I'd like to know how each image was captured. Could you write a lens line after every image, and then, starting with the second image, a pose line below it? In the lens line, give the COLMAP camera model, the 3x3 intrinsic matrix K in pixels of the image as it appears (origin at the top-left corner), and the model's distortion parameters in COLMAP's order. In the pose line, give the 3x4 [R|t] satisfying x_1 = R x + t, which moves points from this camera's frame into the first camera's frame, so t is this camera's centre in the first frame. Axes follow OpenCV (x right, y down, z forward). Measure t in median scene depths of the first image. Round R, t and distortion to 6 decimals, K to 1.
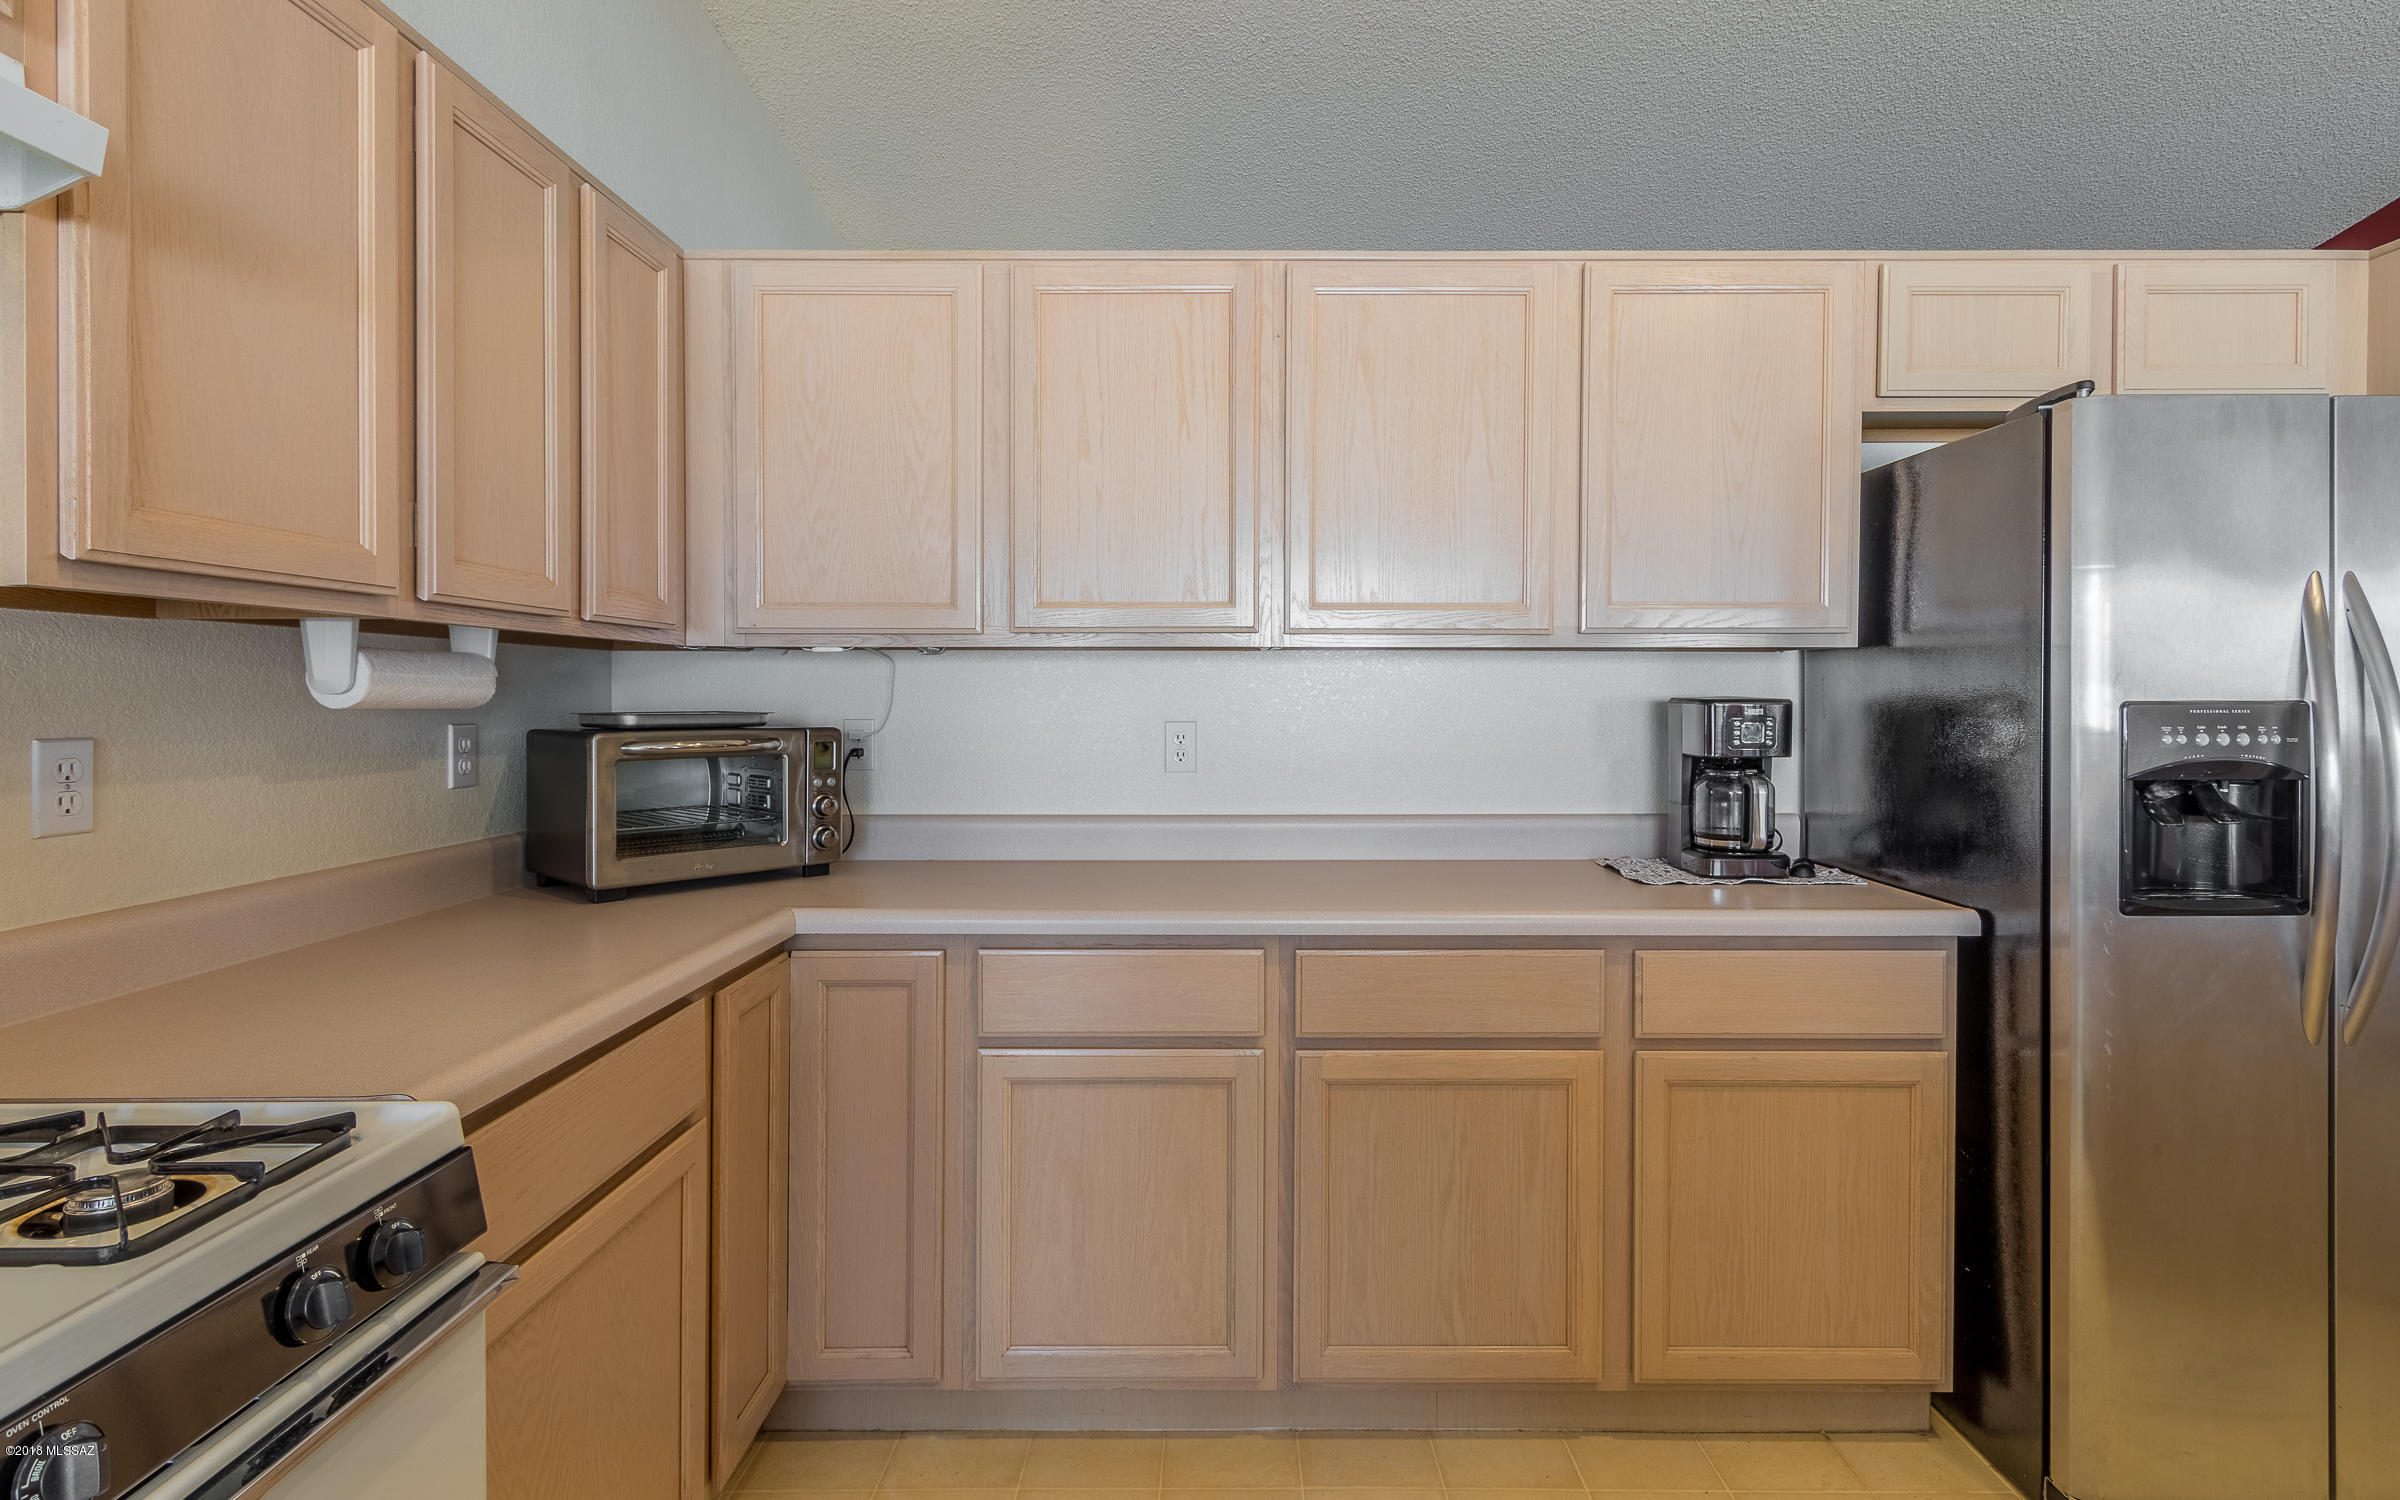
lens RADIAL K [[1118.1, 0, 1175.0], [0, 1118.1, 700.5], [0, 0, 1]] dist [0.003814, -0.005488]
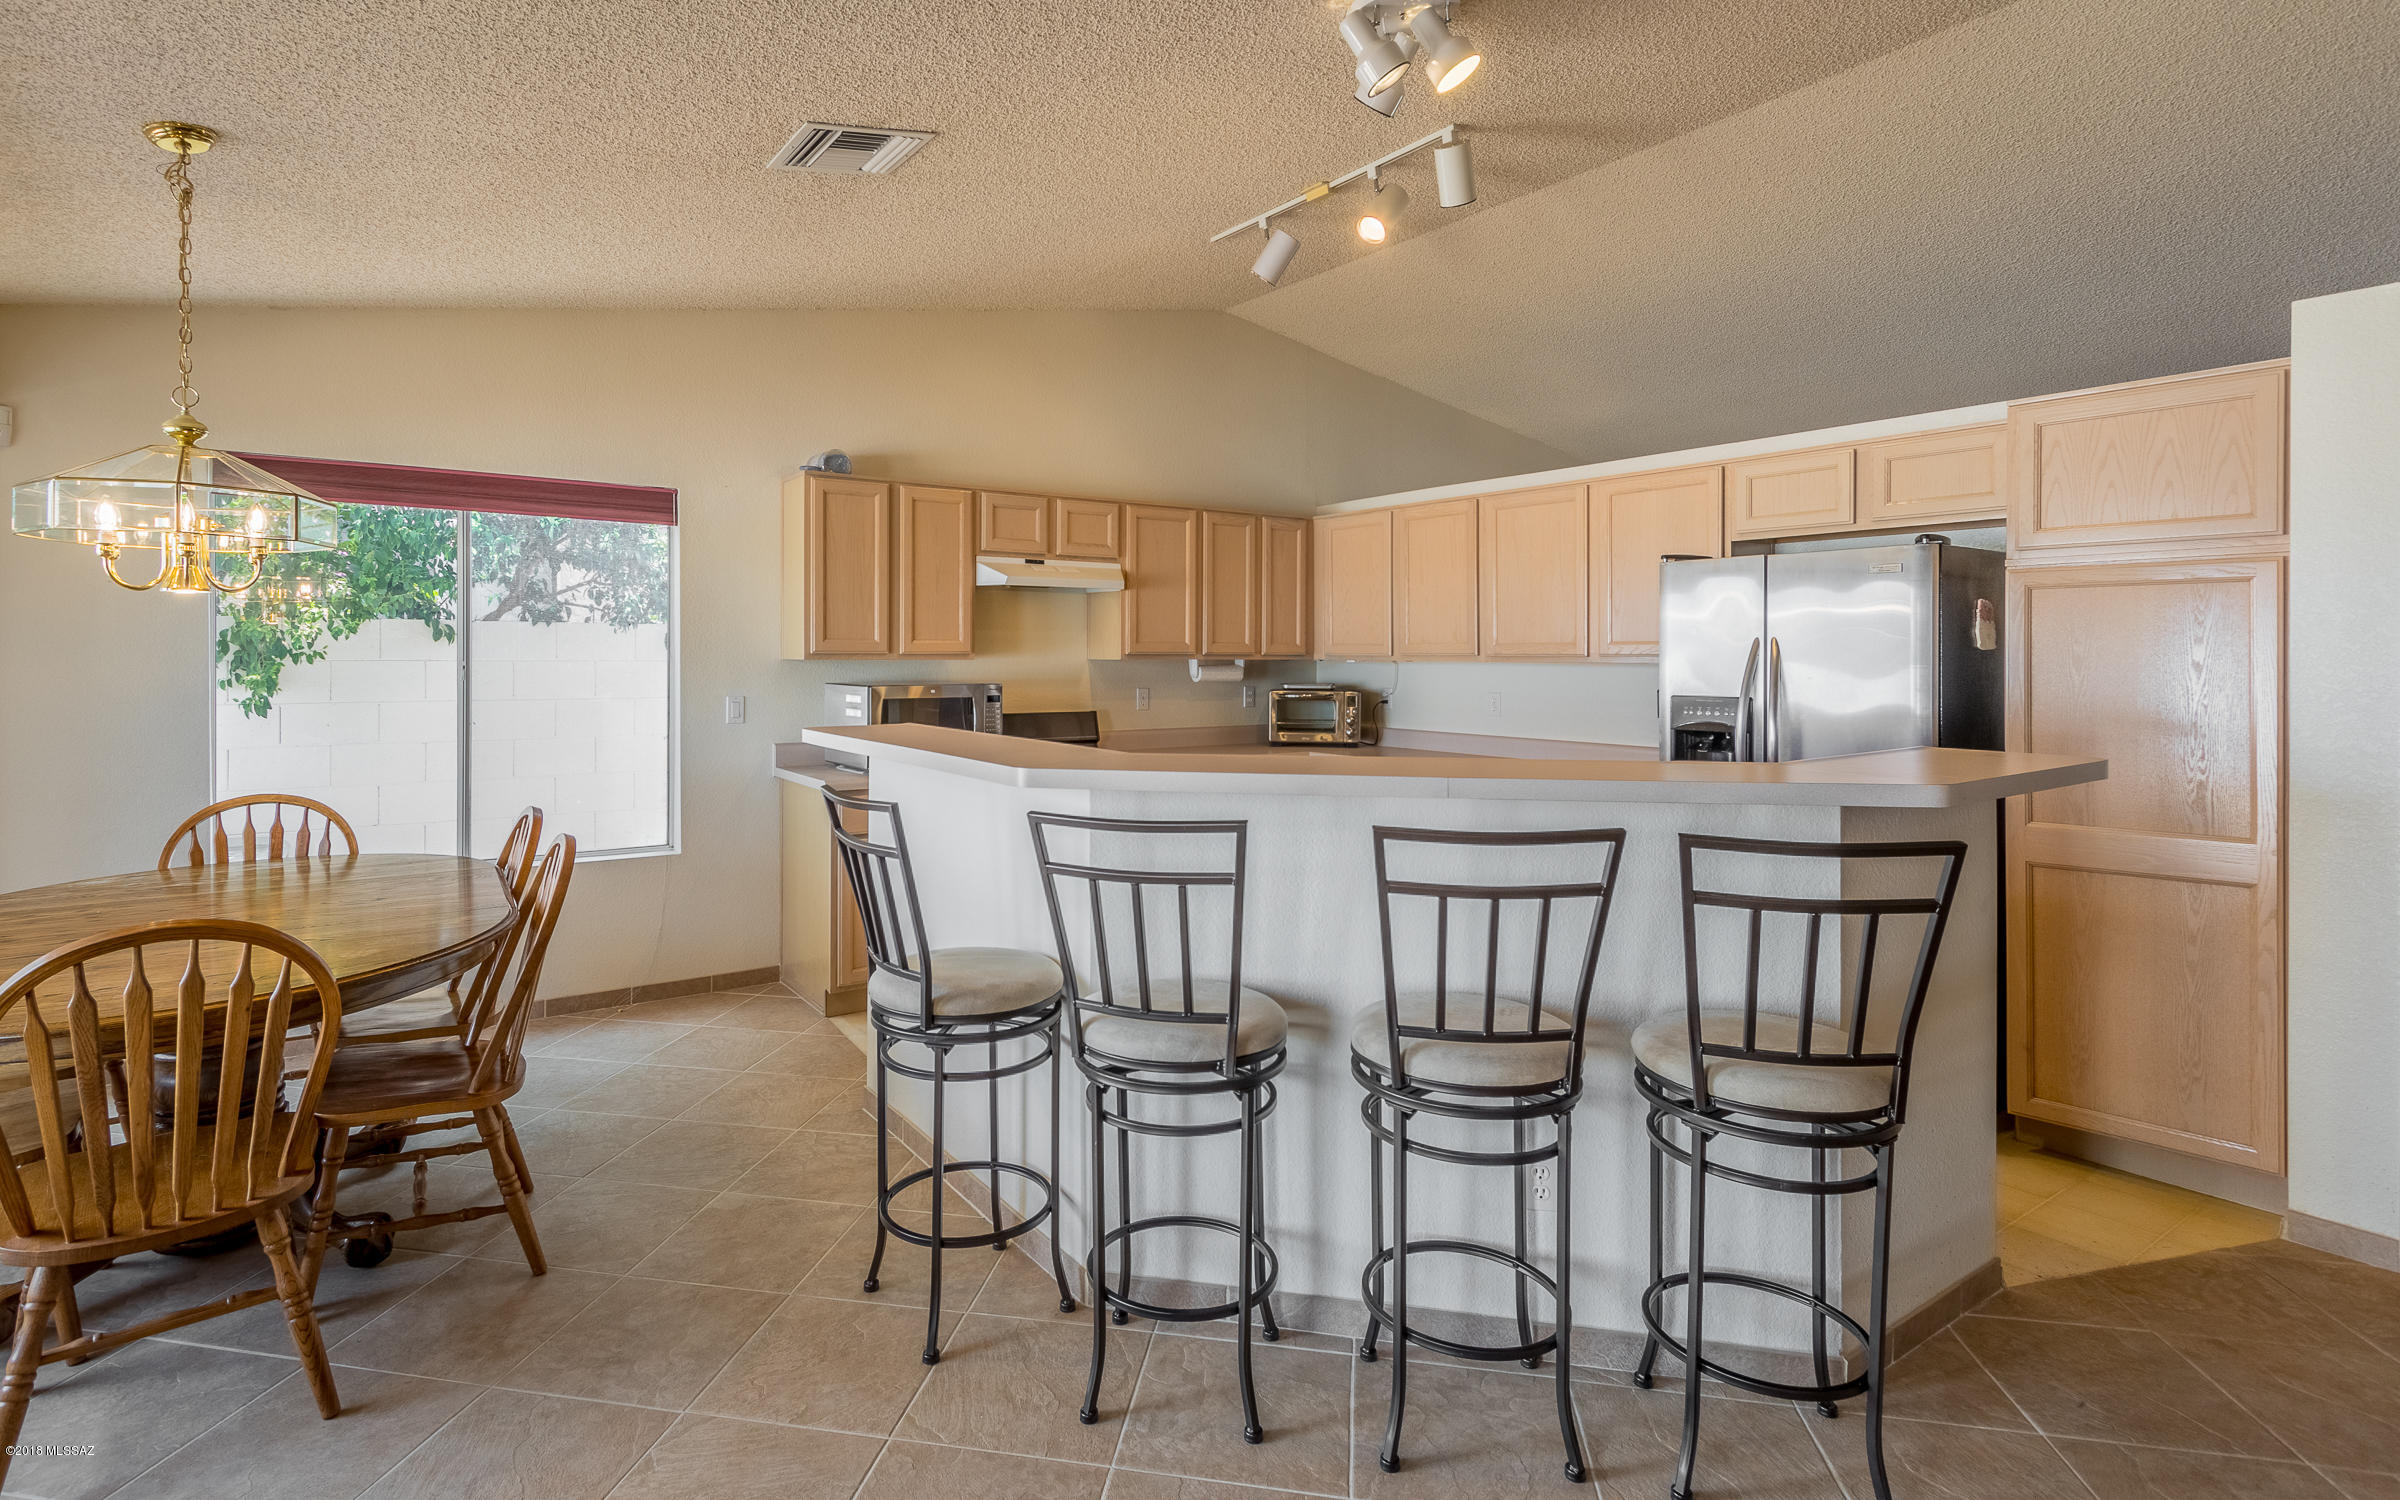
lens RADIAL K [[1179.2, 0, 1158.2], [0, 1179.2, 651.1], [0, 0, 1]] dist [0.001149, -0.000044]
pose [[0.583055, -0.006300, -0.812408, 2.283141], [-0.009767, 0.999843, -0.014763, -0.035050], [0.812374, 0.016543, 0.582902, -1.326625]]
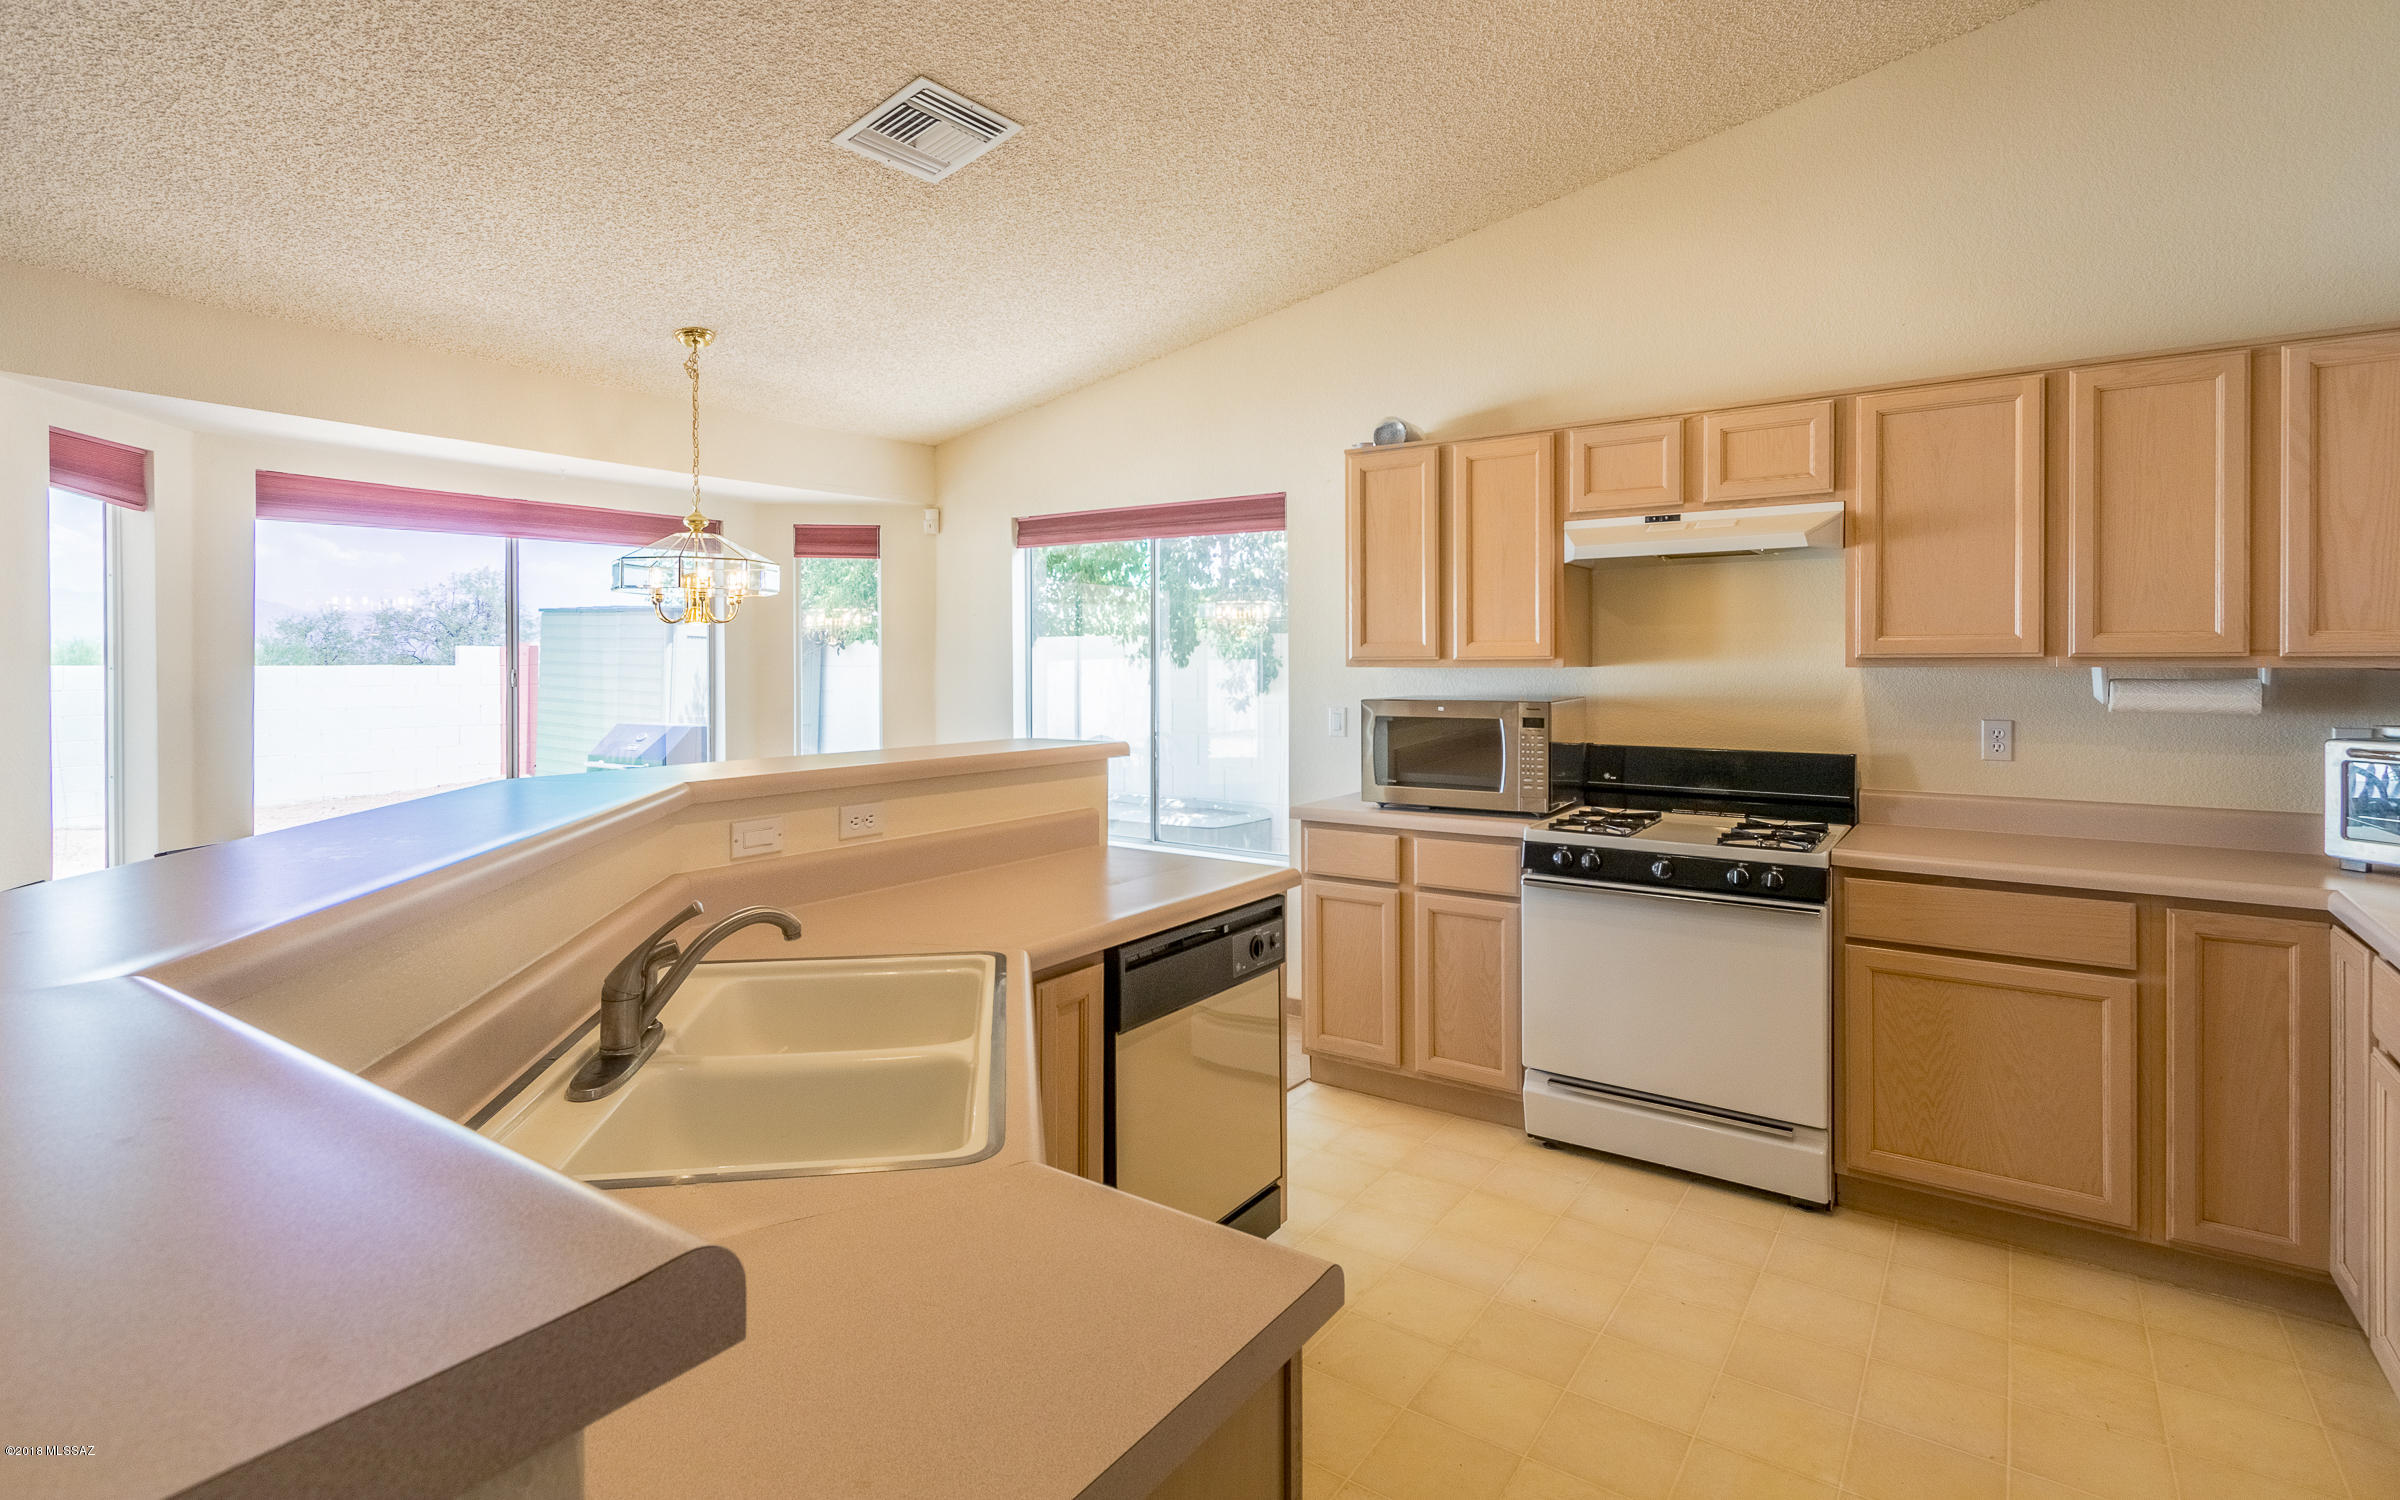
lens RADIAL K [[1159.8, 0, 1175.9], [0, 1159.8, 666.3], [0, 0, 1]] dist [0.002515, -0.000017]
pose [[-0.574256, 0.002803, -0.818671, 1.677517], [-0.007388, 0.999936, 0.008606, -0.068584], [0.818643, 0.010990, -0.574198, 0.818554]]
